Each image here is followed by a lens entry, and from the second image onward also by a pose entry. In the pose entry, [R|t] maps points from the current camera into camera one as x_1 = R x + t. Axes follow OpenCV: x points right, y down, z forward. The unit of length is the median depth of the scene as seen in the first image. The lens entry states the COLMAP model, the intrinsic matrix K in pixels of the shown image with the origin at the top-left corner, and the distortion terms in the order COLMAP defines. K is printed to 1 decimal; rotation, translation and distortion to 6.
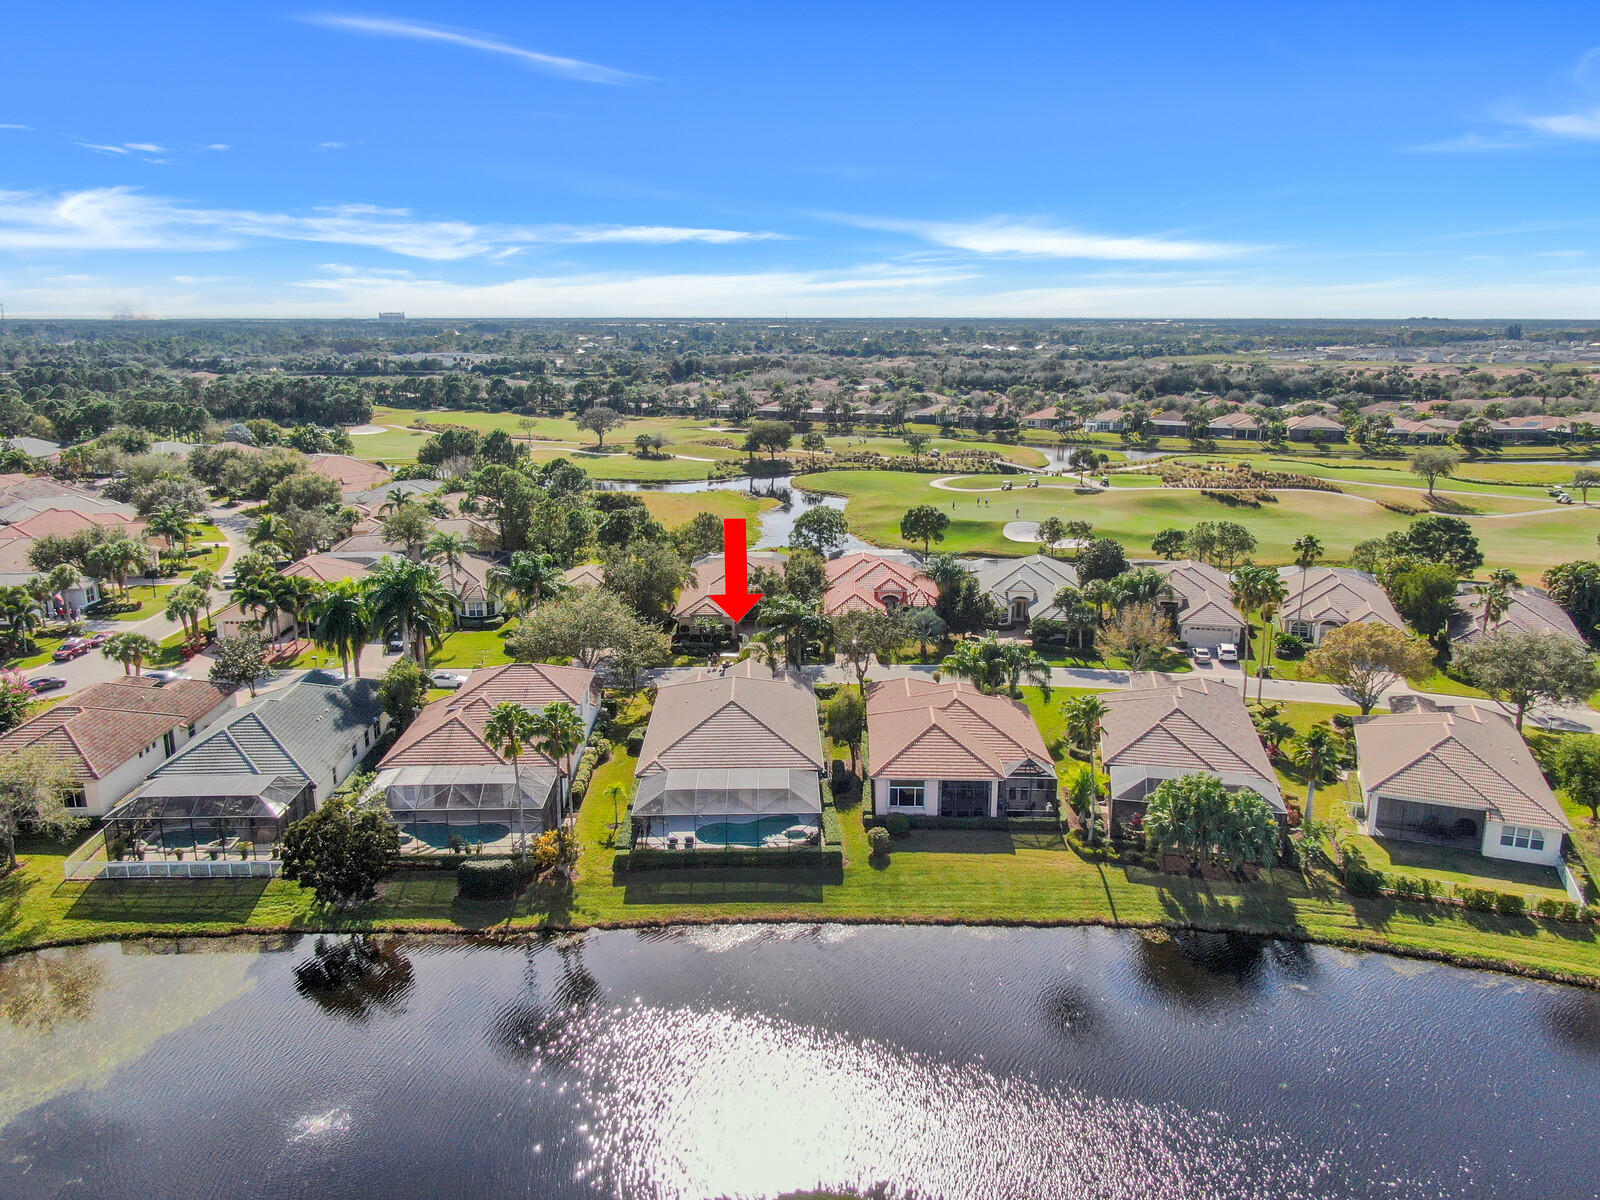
lens RADIAL K [[1199.5, 0, 802.4], [0, 1199.5, 565.5], [0, 0, 1]] dist [0.002313, -0.000641]
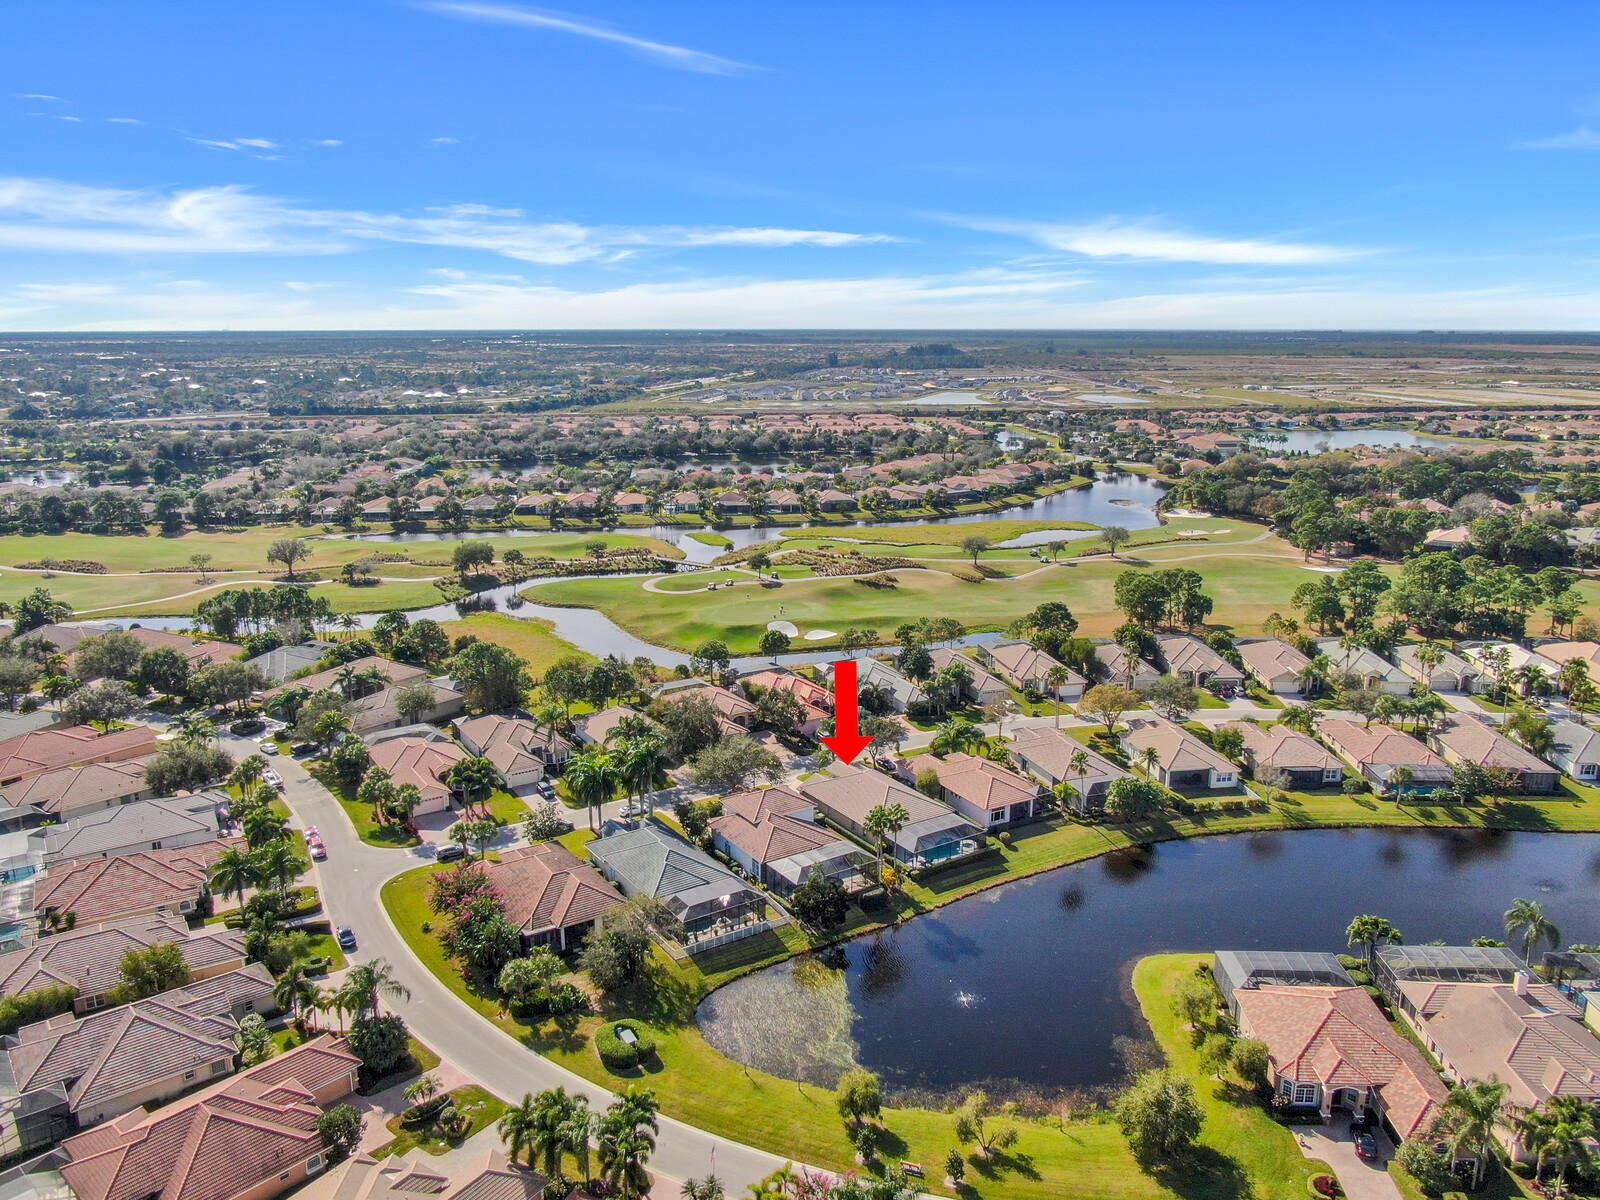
lens RADIAL K [[1199.5, 0, 802.4], [0, 1199.5, 565.5], [0, 0, 1]] dist [0.002313, -0.000641]
pose [[0.856870, -0.108563, 0.503972, -1.083272], [0.109751, 0.993581, 0.027431, -0.297301], [-0.503715, 0.031807, 0.863284, -0.558452]]
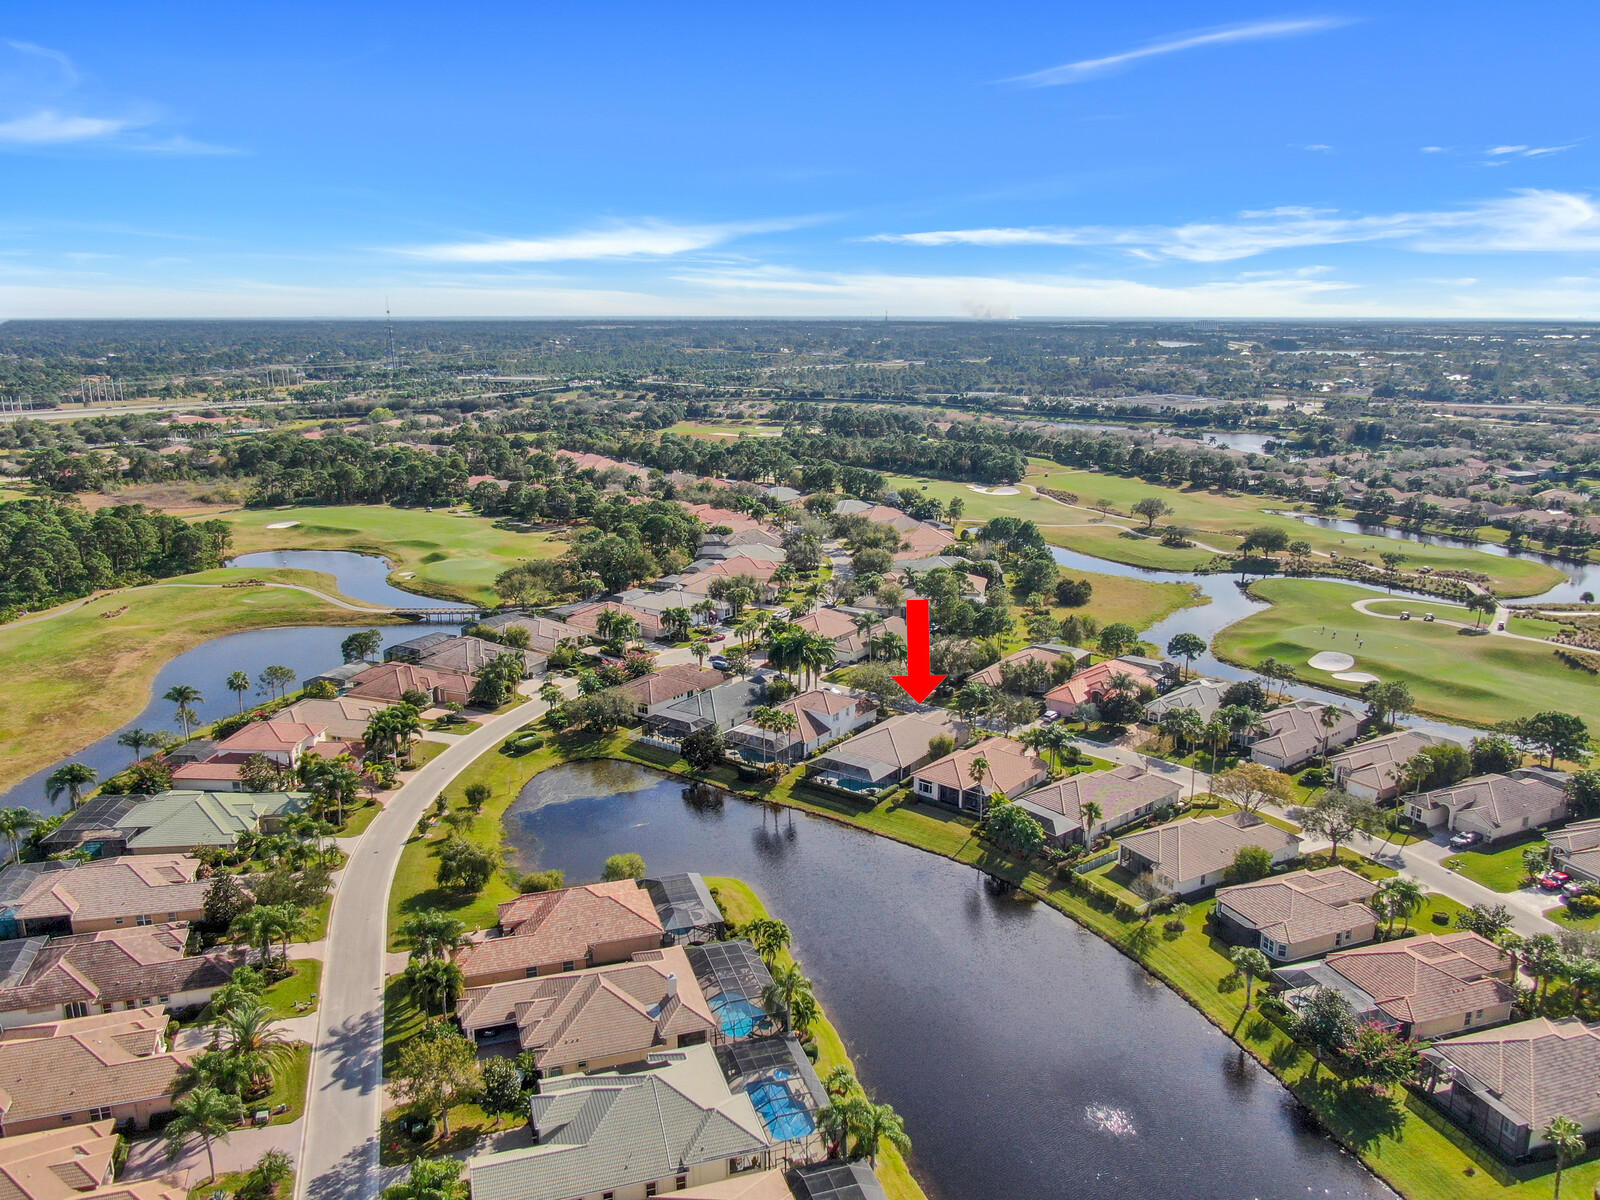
lens RADIAL K [[1199.5, 0, 802.4], [0, 1199.5, 565.5], [0, 0, 1]] dist [0.002313, -0.000641]
pose [[0.792251, 0.127879, -0.596645, 1.020793], [-0.126422, 0.990977, 0.044528, -0.239077], [0.596955, 0.040152, 0.801269, -0.767410]]
